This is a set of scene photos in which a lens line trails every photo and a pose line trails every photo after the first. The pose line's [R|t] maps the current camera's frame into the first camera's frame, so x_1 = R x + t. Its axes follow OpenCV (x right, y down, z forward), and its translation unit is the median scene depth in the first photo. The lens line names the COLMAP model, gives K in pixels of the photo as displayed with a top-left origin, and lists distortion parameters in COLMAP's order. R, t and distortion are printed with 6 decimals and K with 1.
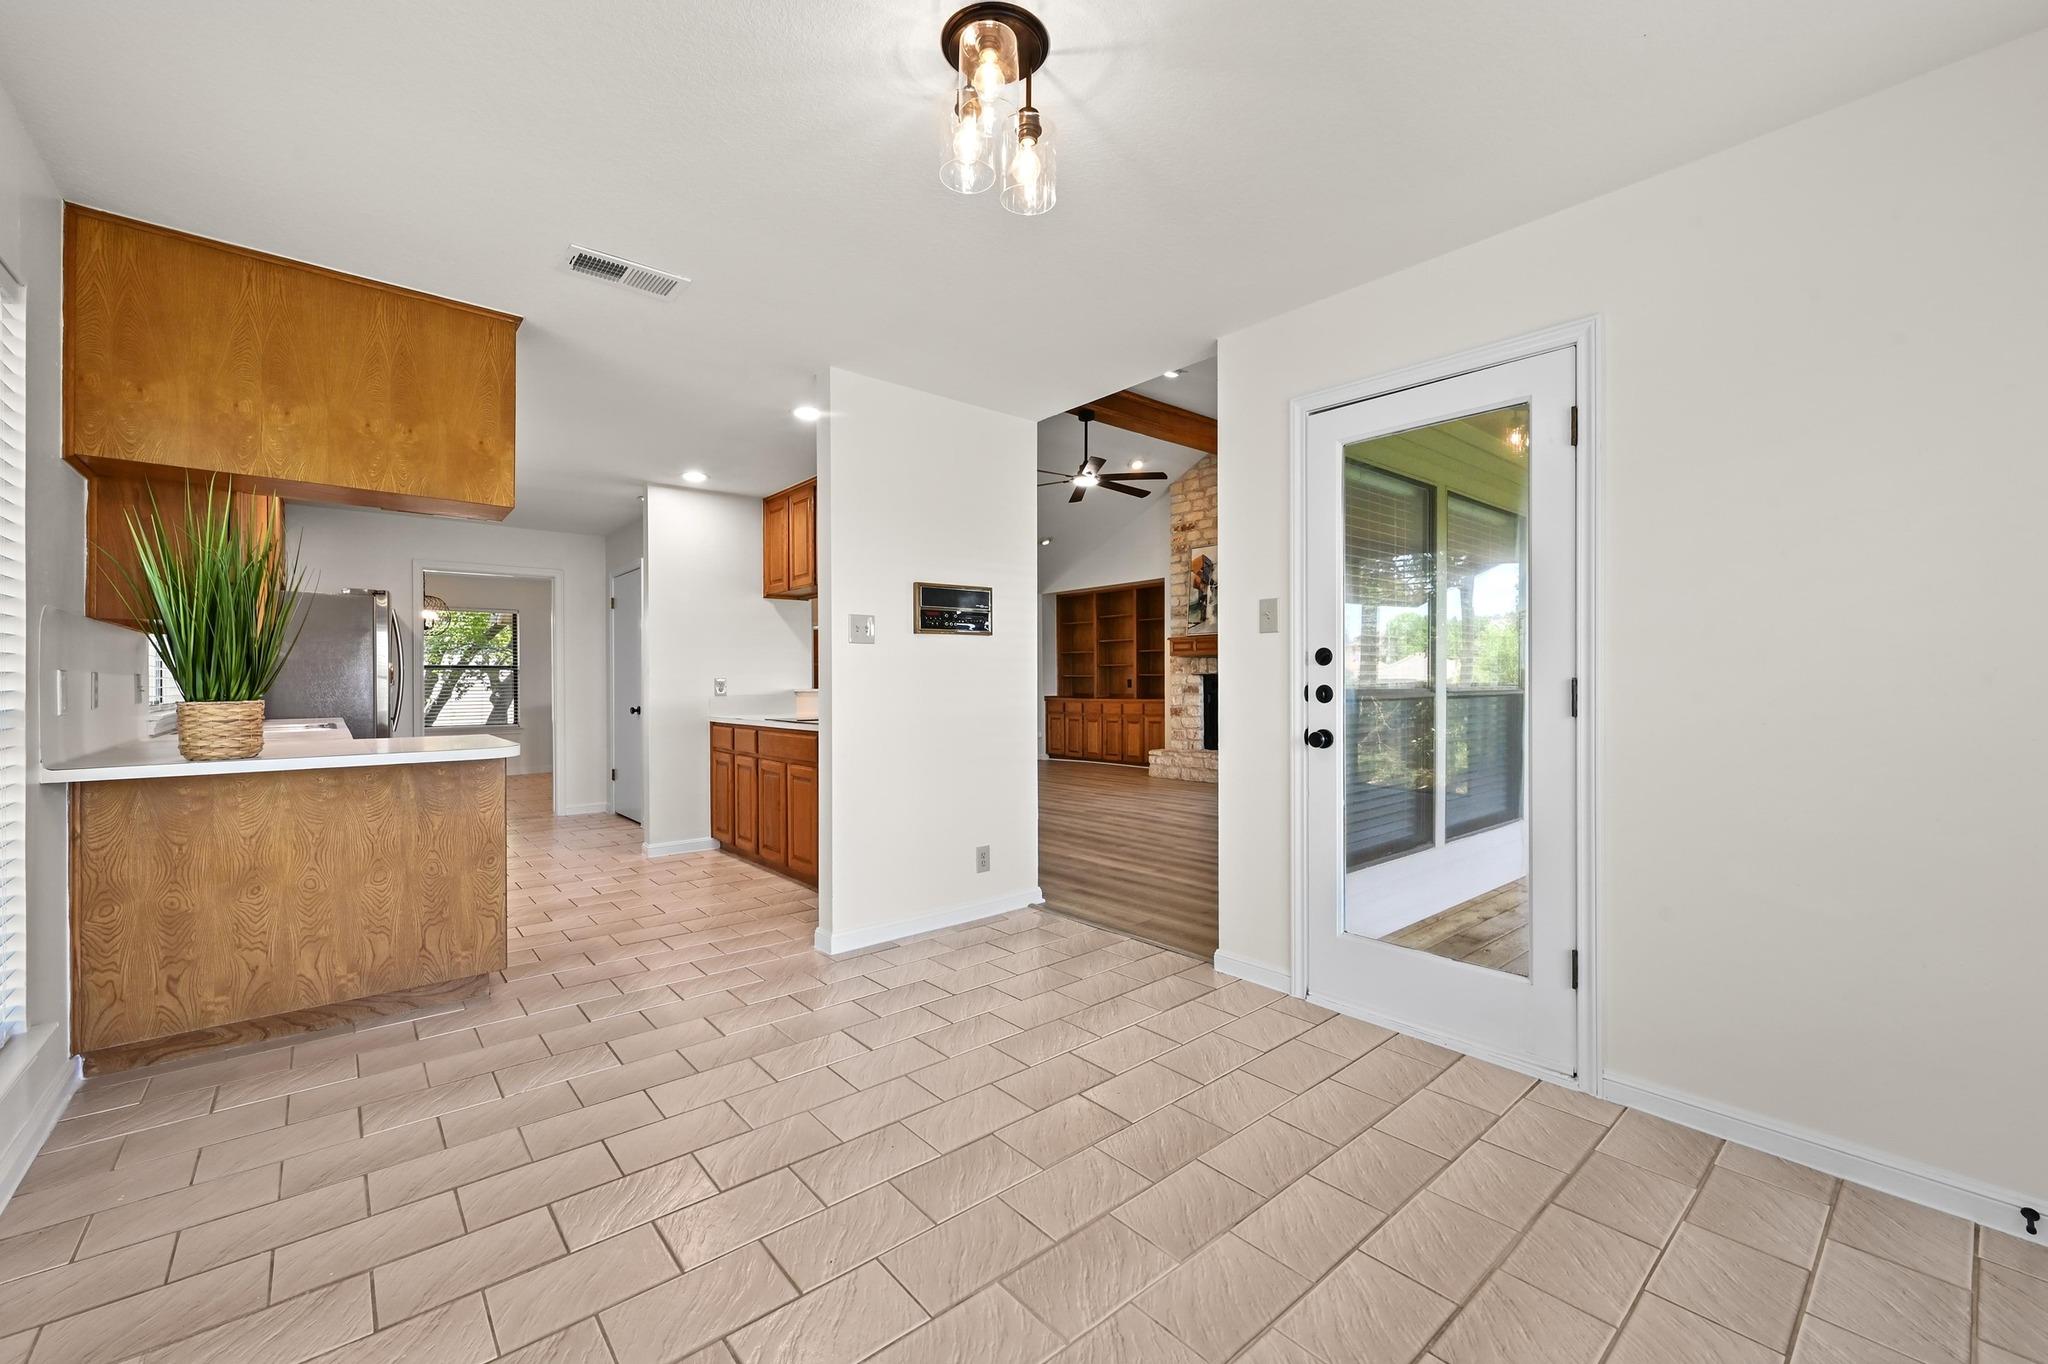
lens RADIAL K [[824.8, 0, 1027.4], [0, 824.8, 680.7], [0, 0, 1]] dist [-0.002035, -0.000265]
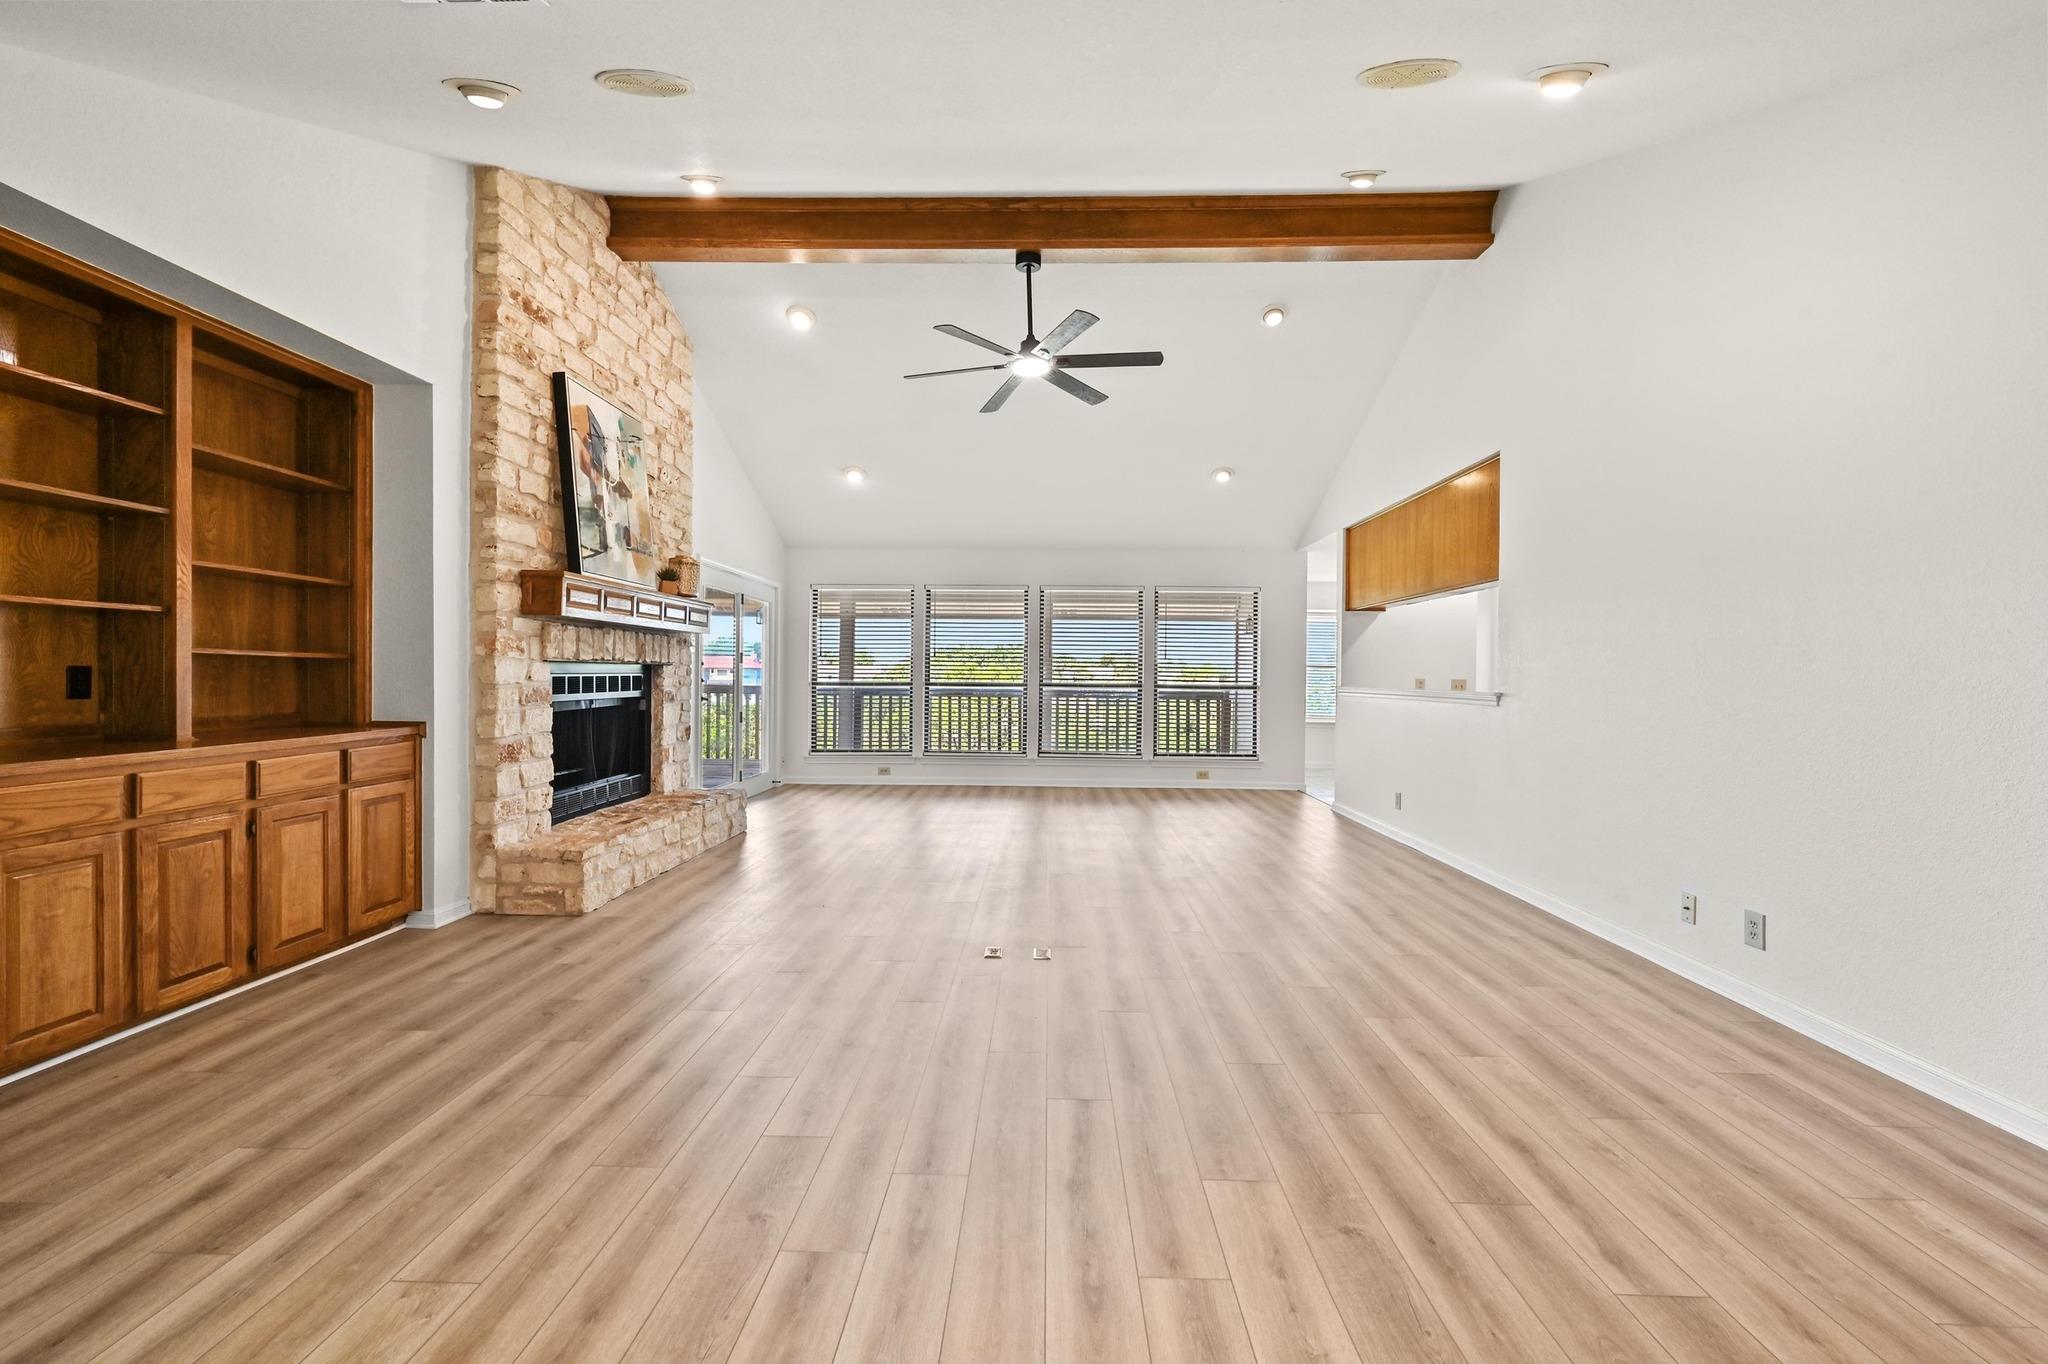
lens RADIAL K [[805.0, 0, 1021.9], [0, 805.0, 685.5], [0, 0, 1]] dist [0.001076, -0.000066]
pose [[-0.735177, -0.008521, 0.677822, -0.263529], [-0.003729, 0.999957, 0.008525, 0.000922], [-0.677865, 0.003740, -0.735177, 1.109591]]
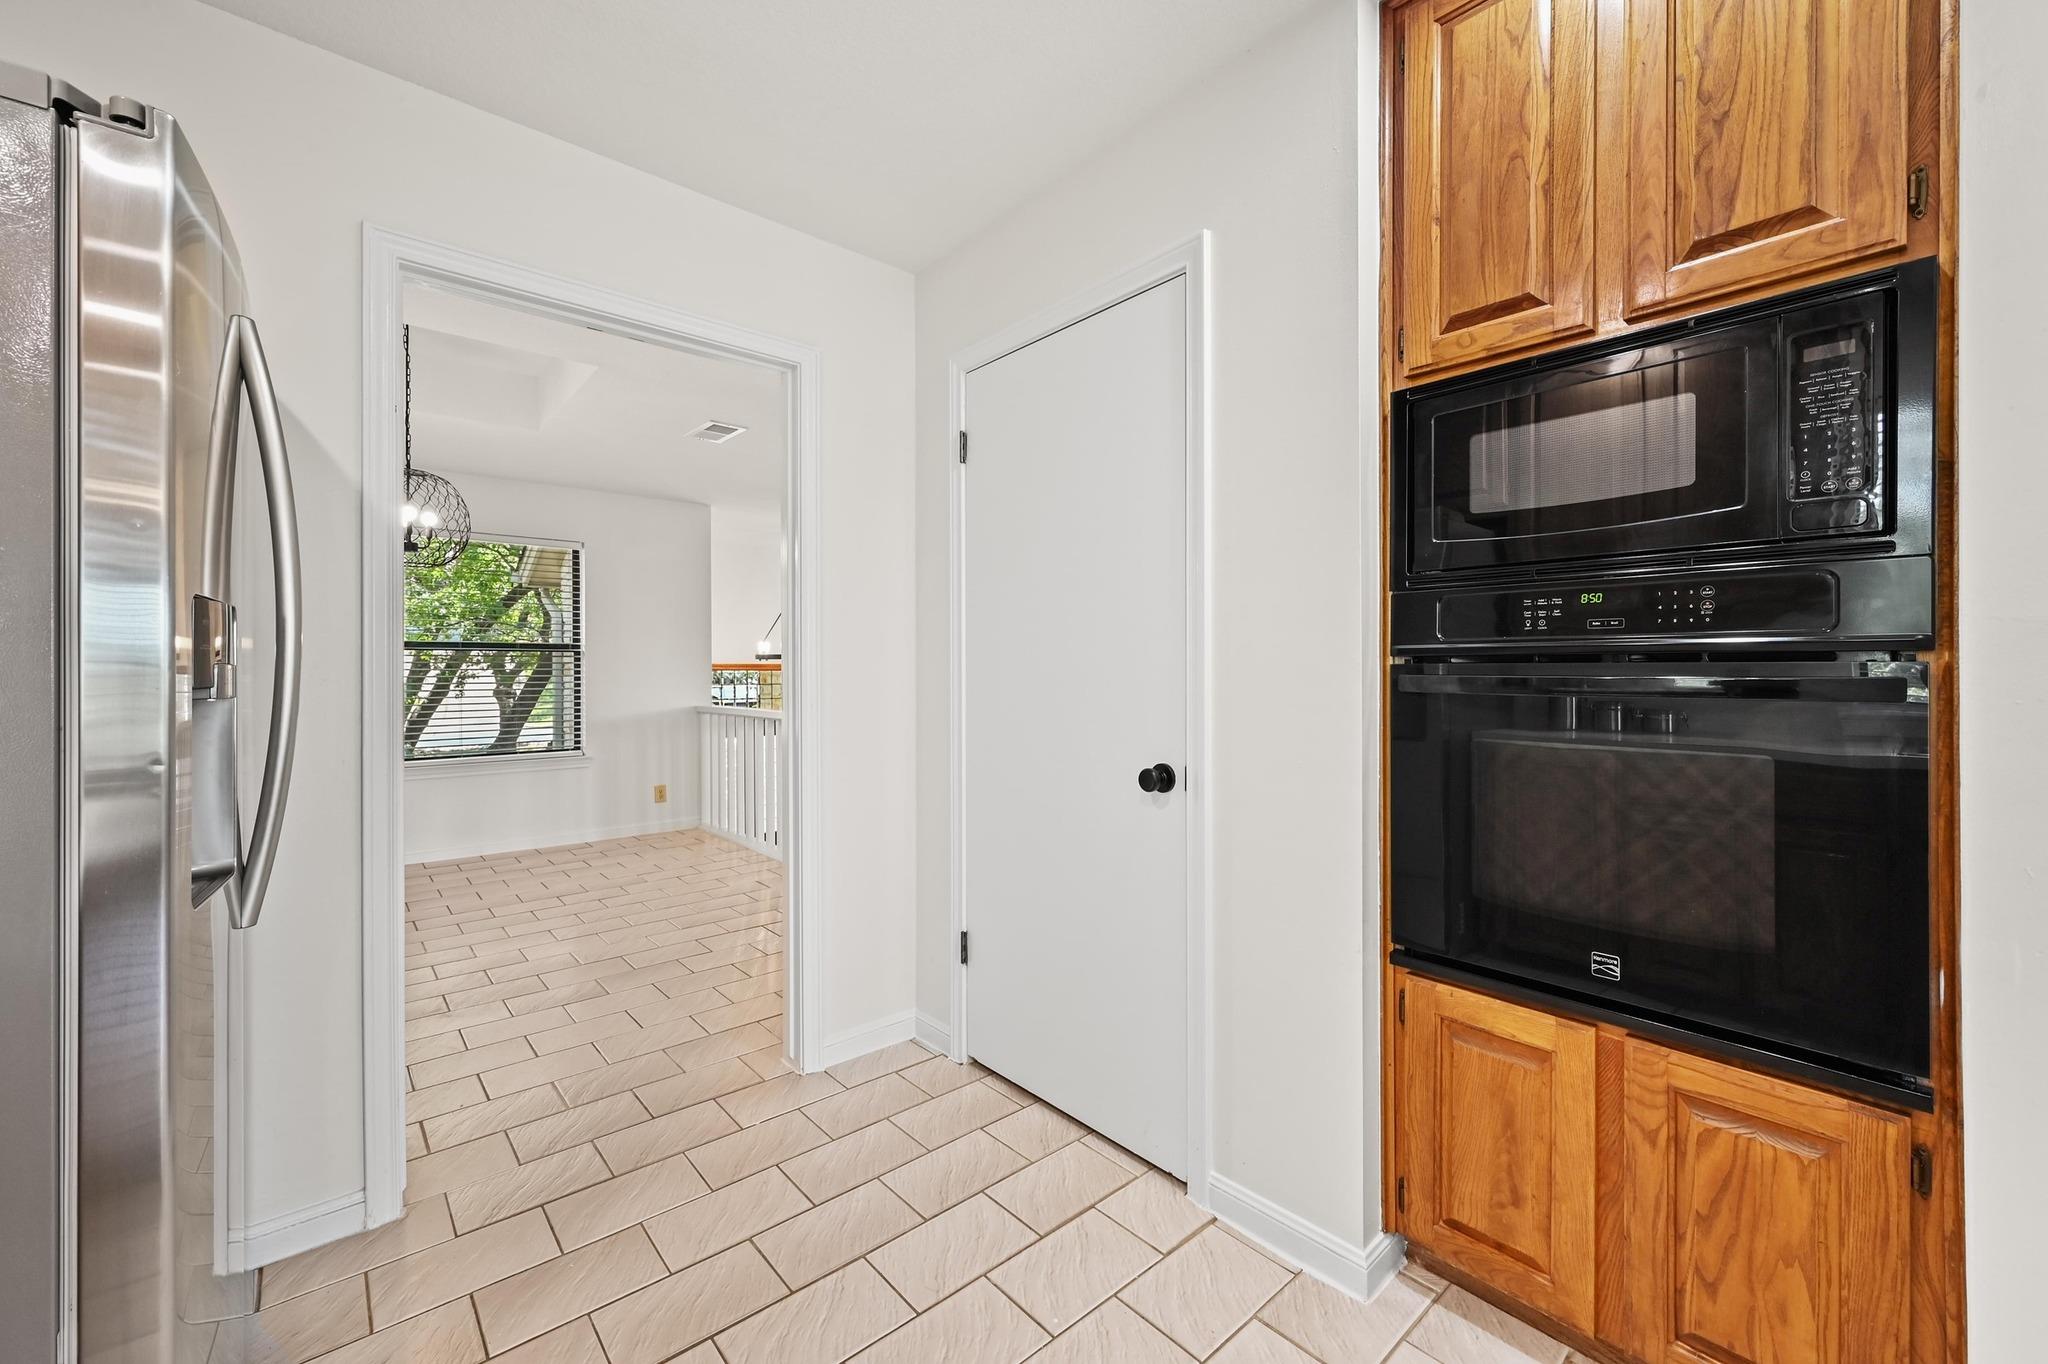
lens RADIAL K [[807.5, 0, 1027.7], [0, 807.5, 674.4], [0, 0, 1]] dist [0.000141, 0.000385]
pose [[0.999733, 0.010263, 0.020710, -0.342695], [-0.010233, 0.999946, -0.001565, 0.000543], [-0.020725, 0.001352, 0.999784, 0.470475]]
